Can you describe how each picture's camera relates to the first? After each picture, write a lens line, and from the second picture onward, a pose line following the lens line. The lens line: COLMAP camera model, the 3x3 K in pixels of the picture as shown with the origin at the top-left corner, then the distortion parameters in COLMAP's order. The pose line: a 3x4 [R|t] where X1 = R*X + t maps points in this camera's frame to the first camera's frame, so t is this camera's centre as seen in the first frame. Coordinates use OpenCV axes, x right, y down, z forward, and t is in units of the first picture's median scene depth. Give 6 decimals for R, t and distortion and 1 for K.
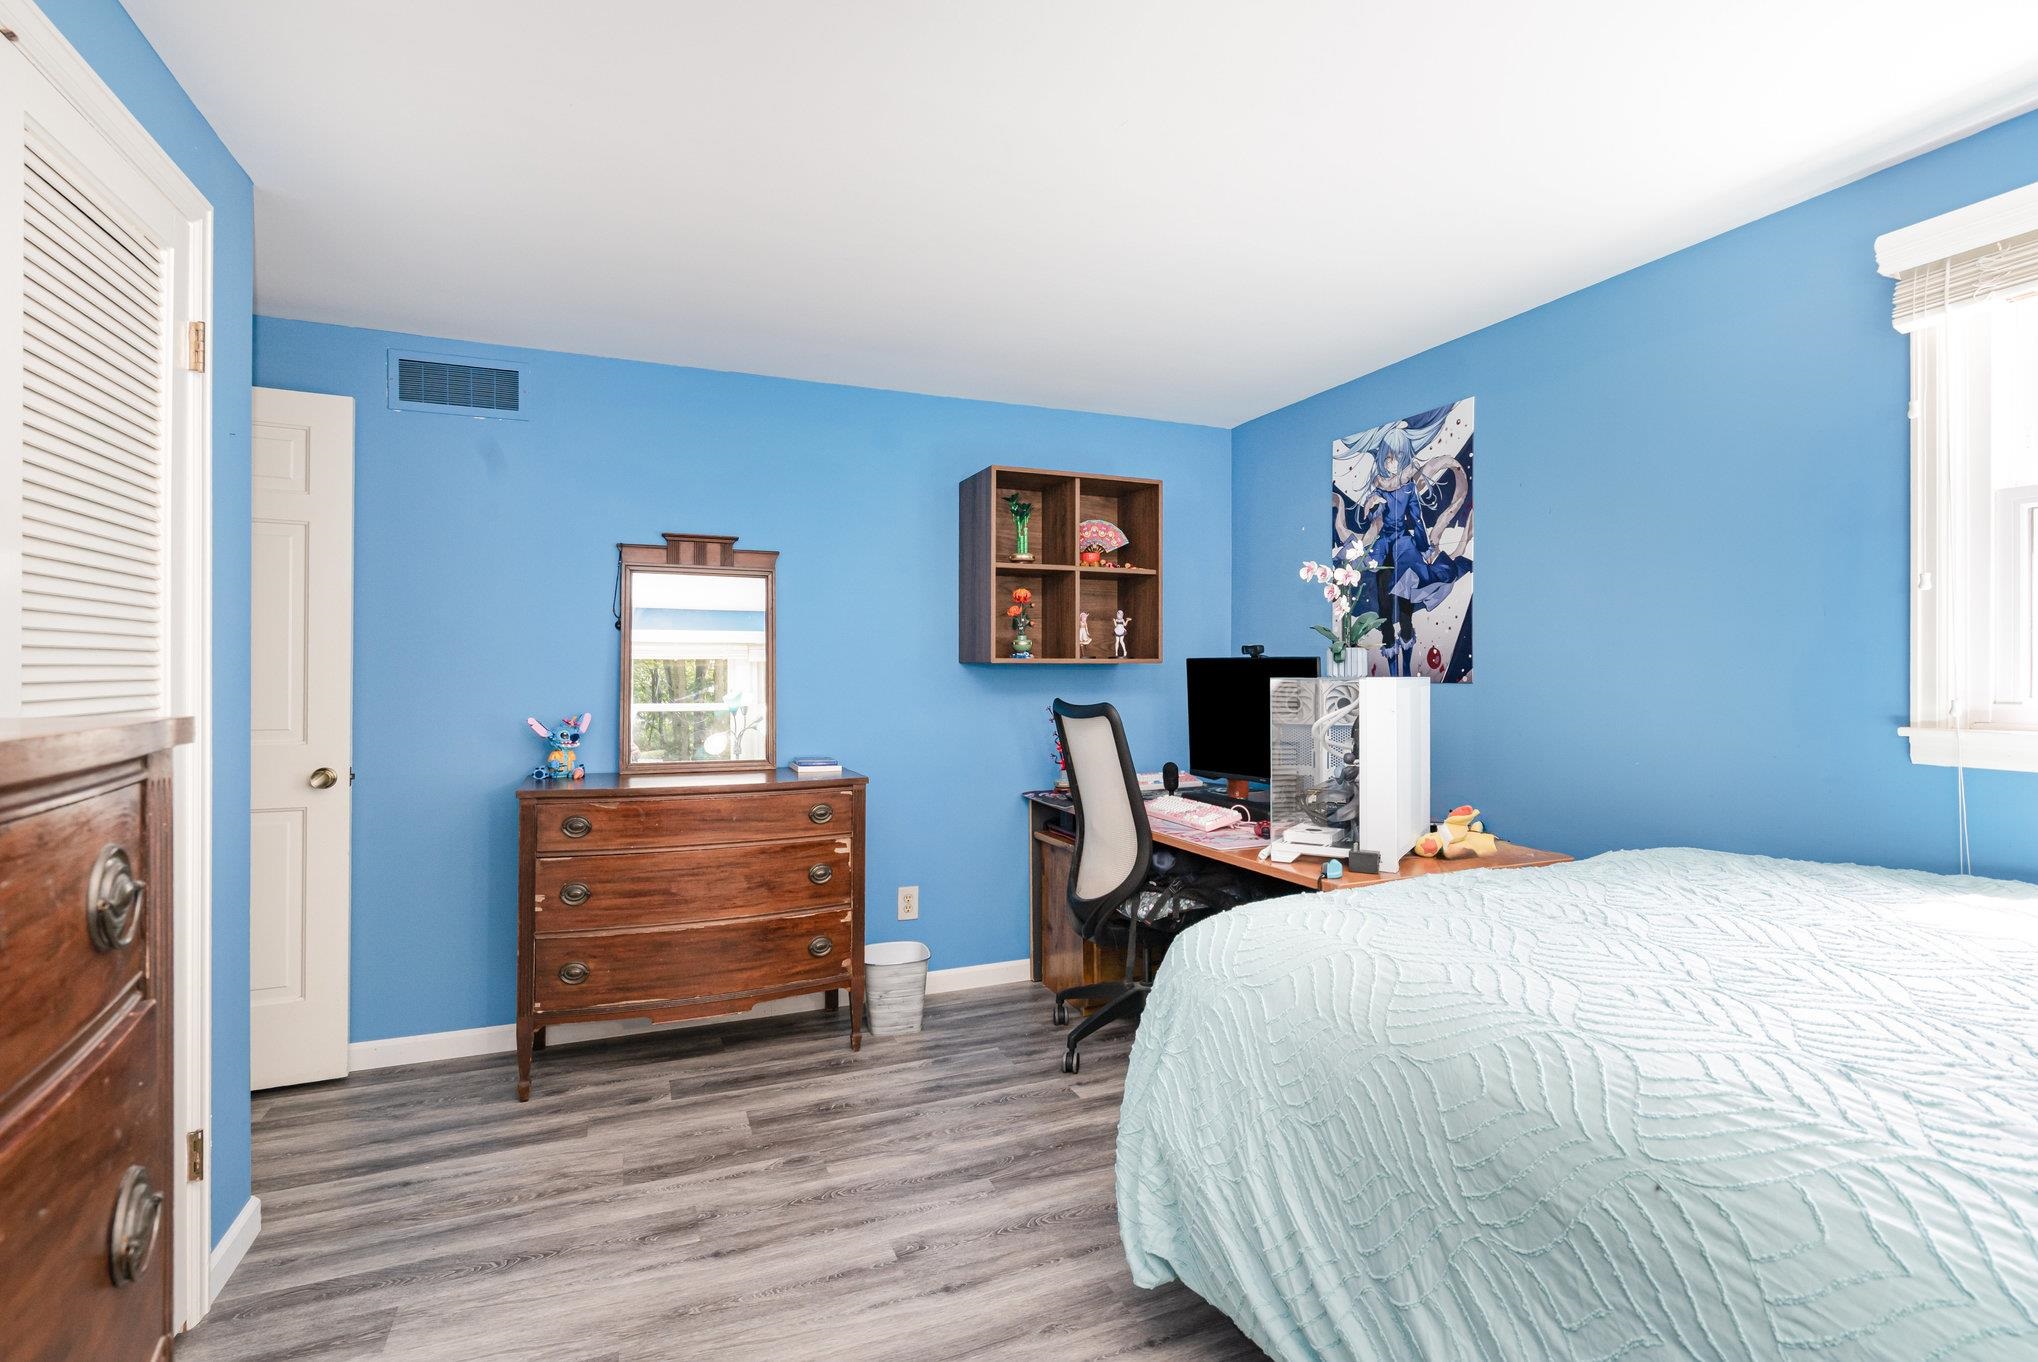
lens RADIAL K [[945.7, 0, 1018.5], [0, 945.7, 669.7], [0, 0, 1]] dist [-0.001654, 0.000077]
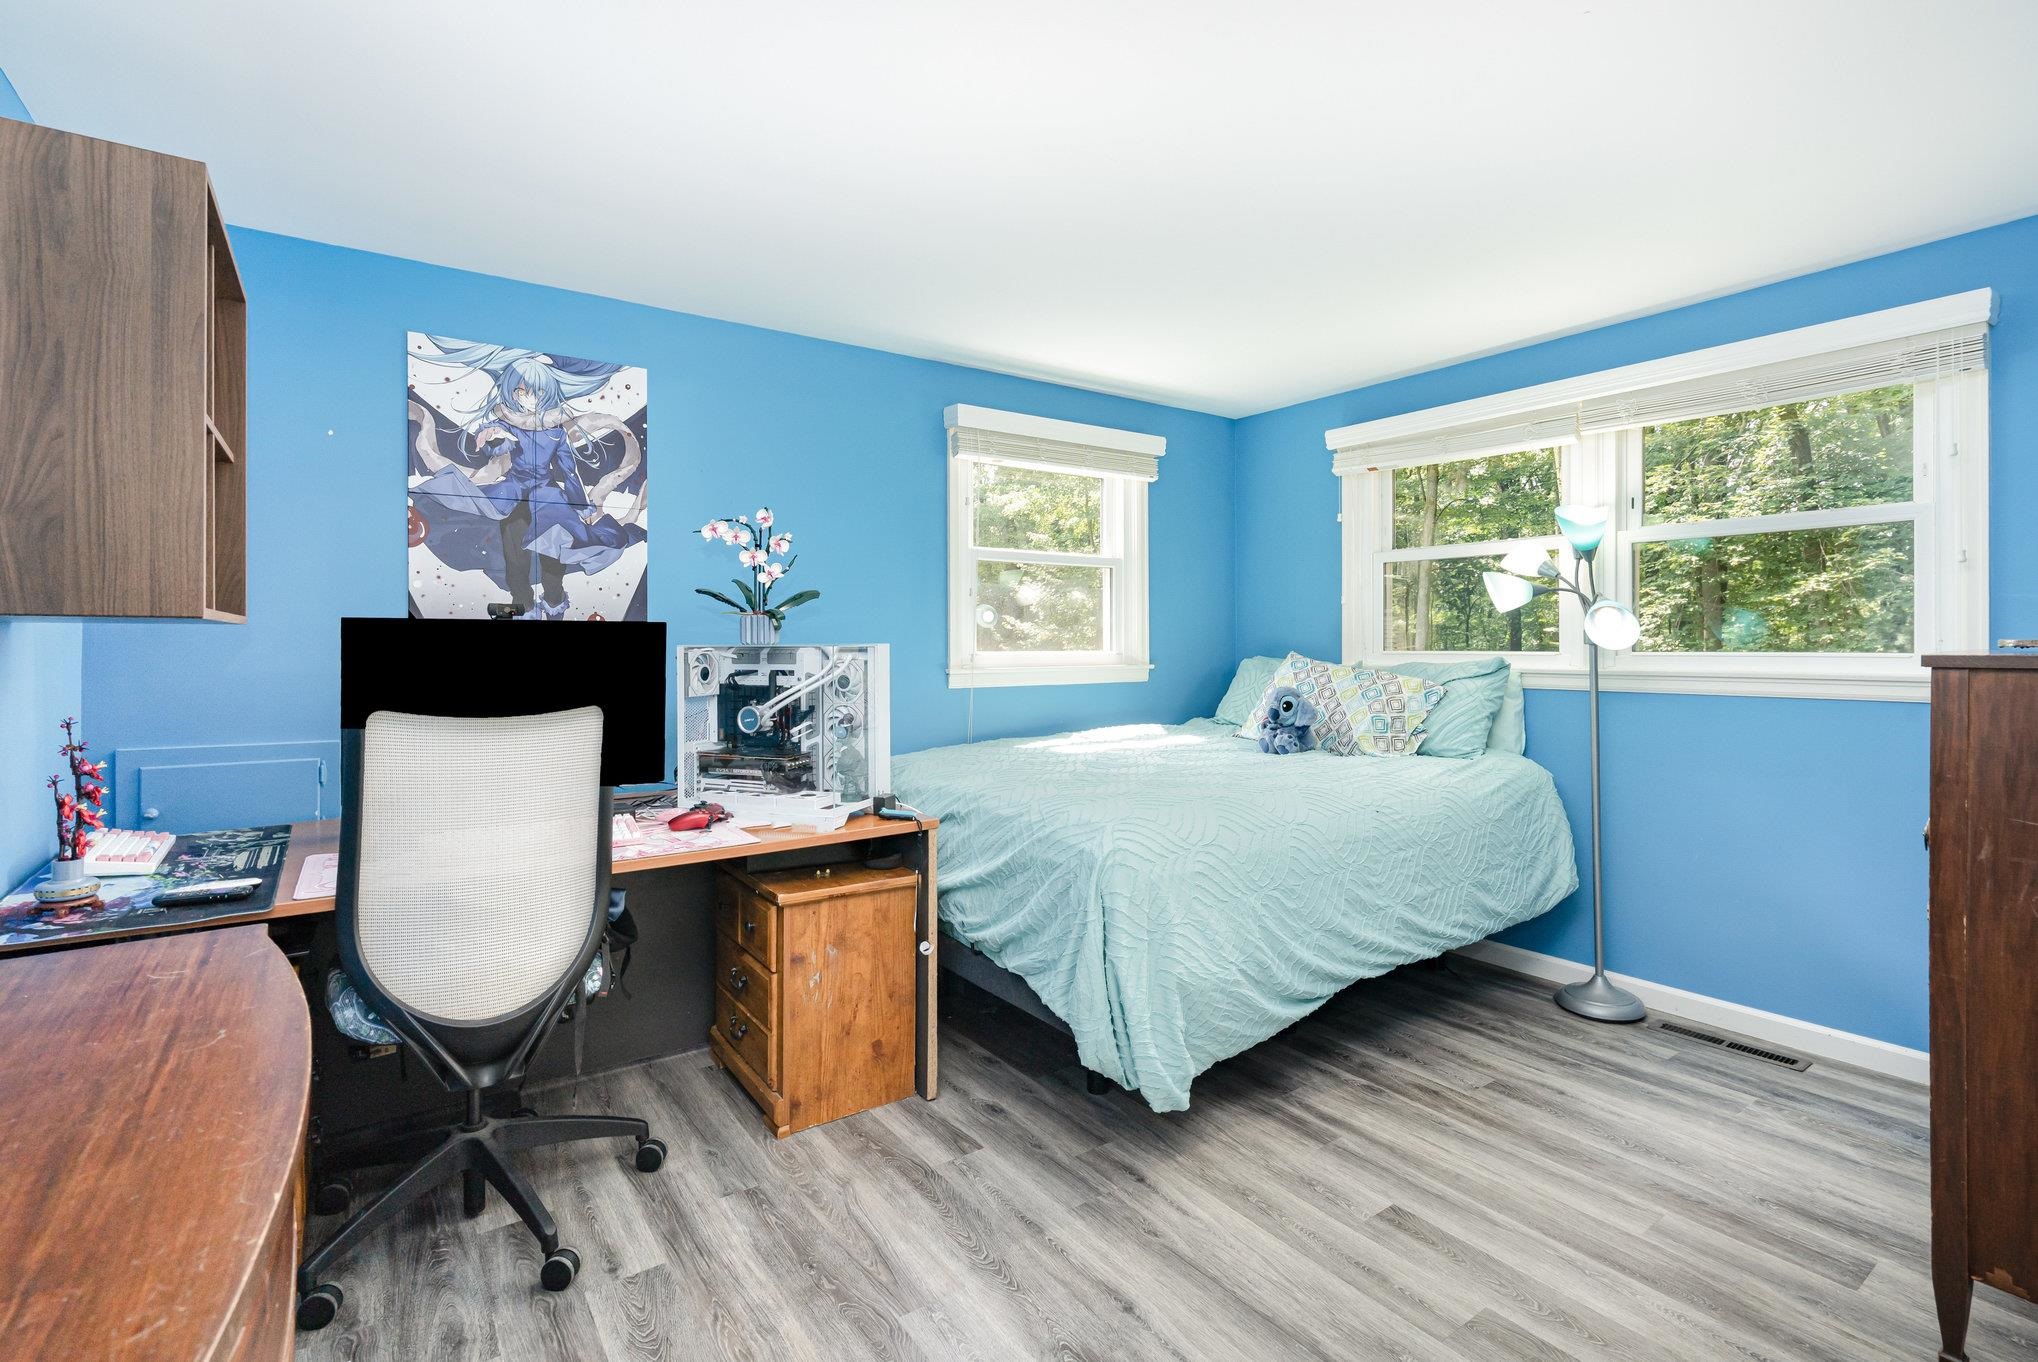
lens RADIAL K [[945.7, 0, 1029.9], [0, 945.7, 645.0], [0, 0, 1]] dist [-0.001654, 0.000077]
pose [[-0.210367, -0.003342, 0.977617, -0.565669], [0.000943, 0.999993, 0.003621, 0.004271], [-0.977622, 0.001684, -0.210362, 0.764830]]
